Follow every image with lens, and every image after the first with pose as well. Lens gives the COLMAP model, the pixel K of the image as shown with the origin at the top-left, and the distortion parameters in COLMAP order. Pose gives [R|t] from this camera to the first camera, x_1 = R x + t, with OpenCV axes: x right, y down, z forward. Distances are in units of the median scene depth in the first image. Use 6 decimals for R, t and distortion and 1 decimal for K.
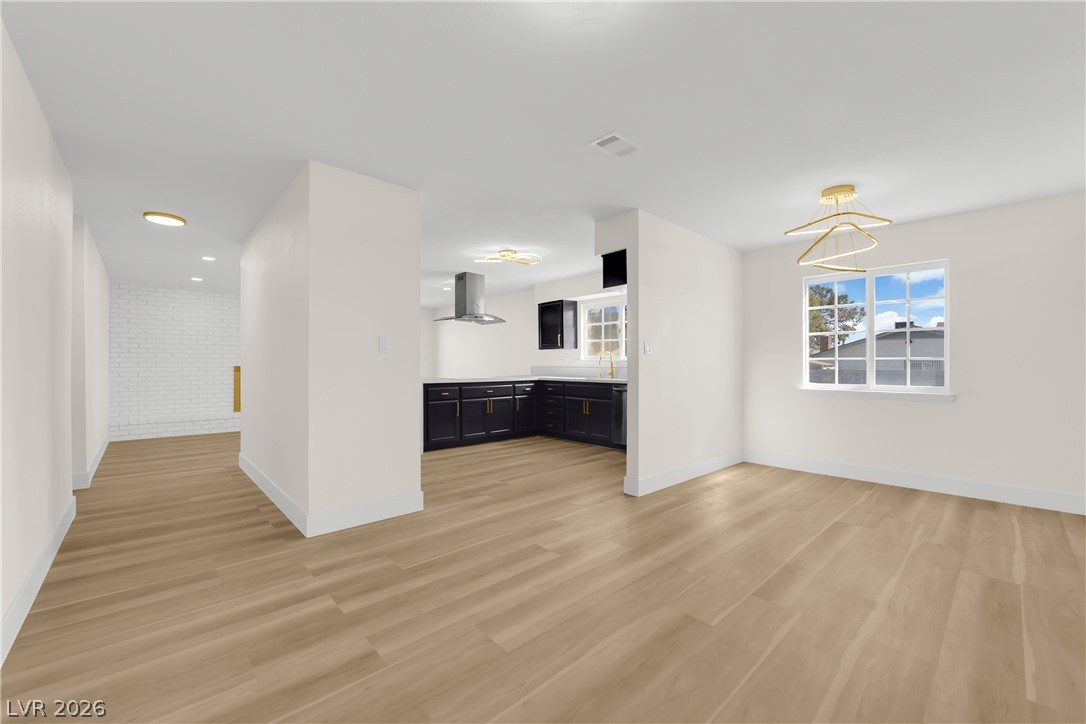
lens RADIAL K [[438.4, 0, 550.7], [0, 438.4, 361.9], [0, 0, 1]] dist [-0.014714, -0.000237]
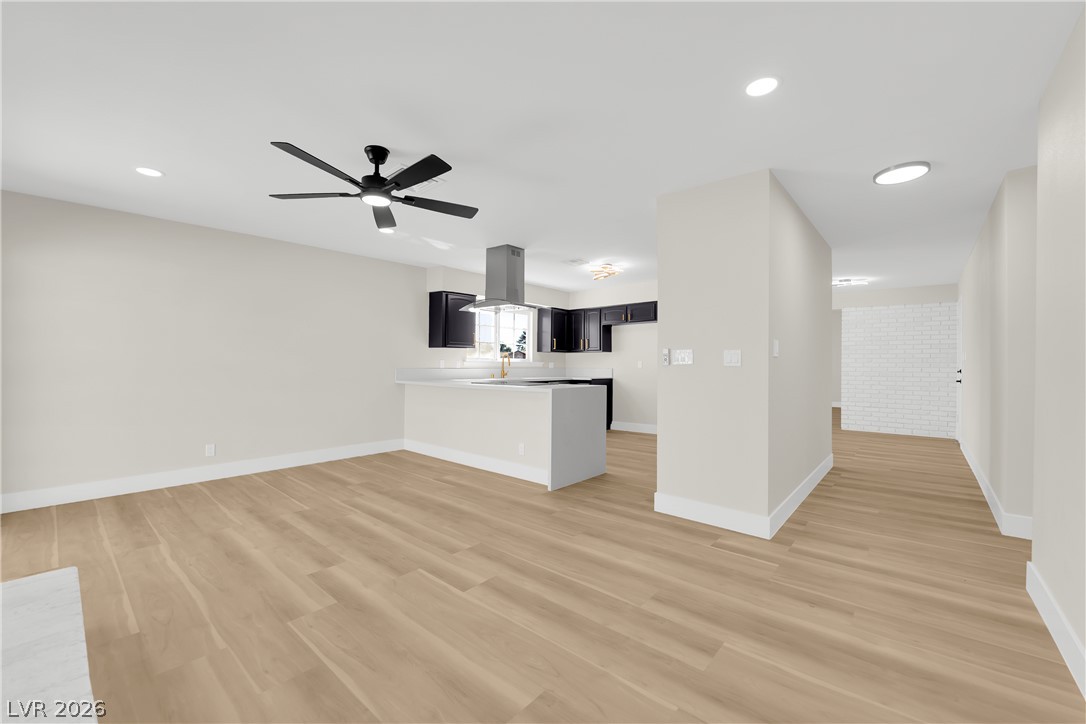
lens RADIAL K [[438.4, 0, 538.7], [0, 438.4, 360.9], [0, 0, 1]] dist [-0.014714, -0.000237]
pose [[-0.095634, 0.009467, 0.995372, -0.899259], [-0.006623, 0.999927, -0.010146, 0.002768], [-0.995395, -0.007562, -0.095565, 0.966510]]
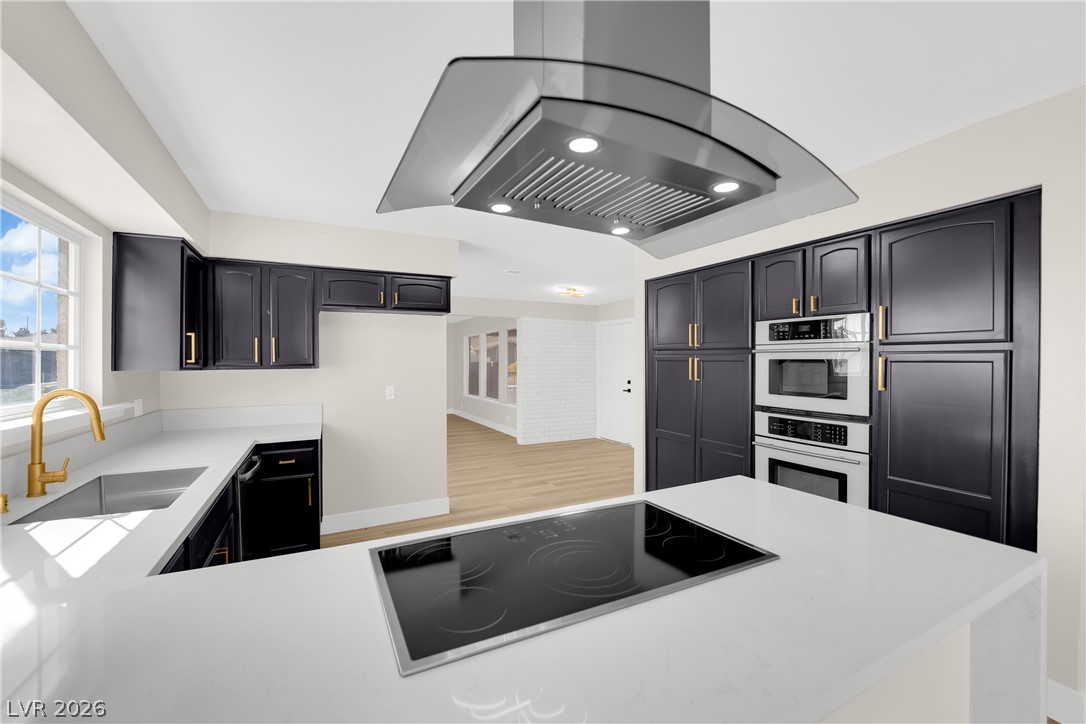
lens RADIAL K [[438.4, 0, 540.9], [0, 438.4, 360.1], [0, 0, 1]] dist [-0.014714, -0.000237]
pose [[-0.959391, 0.005061, 0.282036, -0.193363], [0.003504, 0.999976, -0.006025, -0.037961], [-0.282059, -0.004792, -0.959385, 1.097217]]
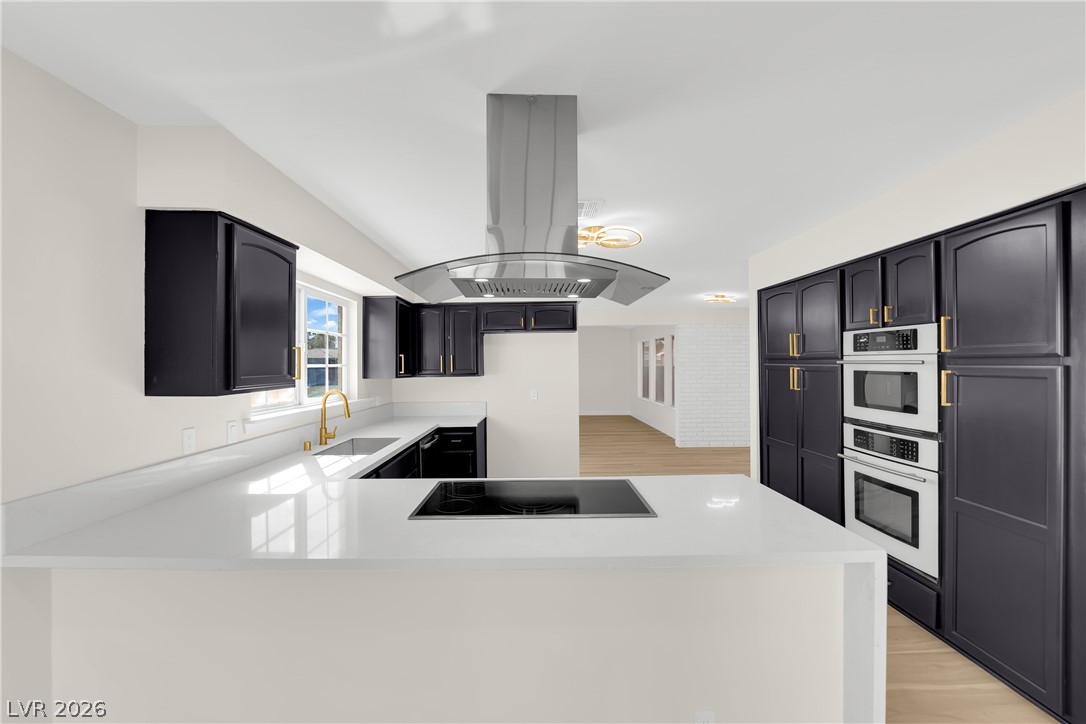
lens RADIAL K [[438.4, 0, 540.0], [0, 438.4, 363.0], [0, 0, 1]] dist [-0.014714, -0.000237]
pose [[-0.733823, 0.011815, 0.679238, -0.343928], [0.009971, 0.999928, -0.006621, -0.047515], [-0.679267, 0.001914, -0.733889, 1.133578]]
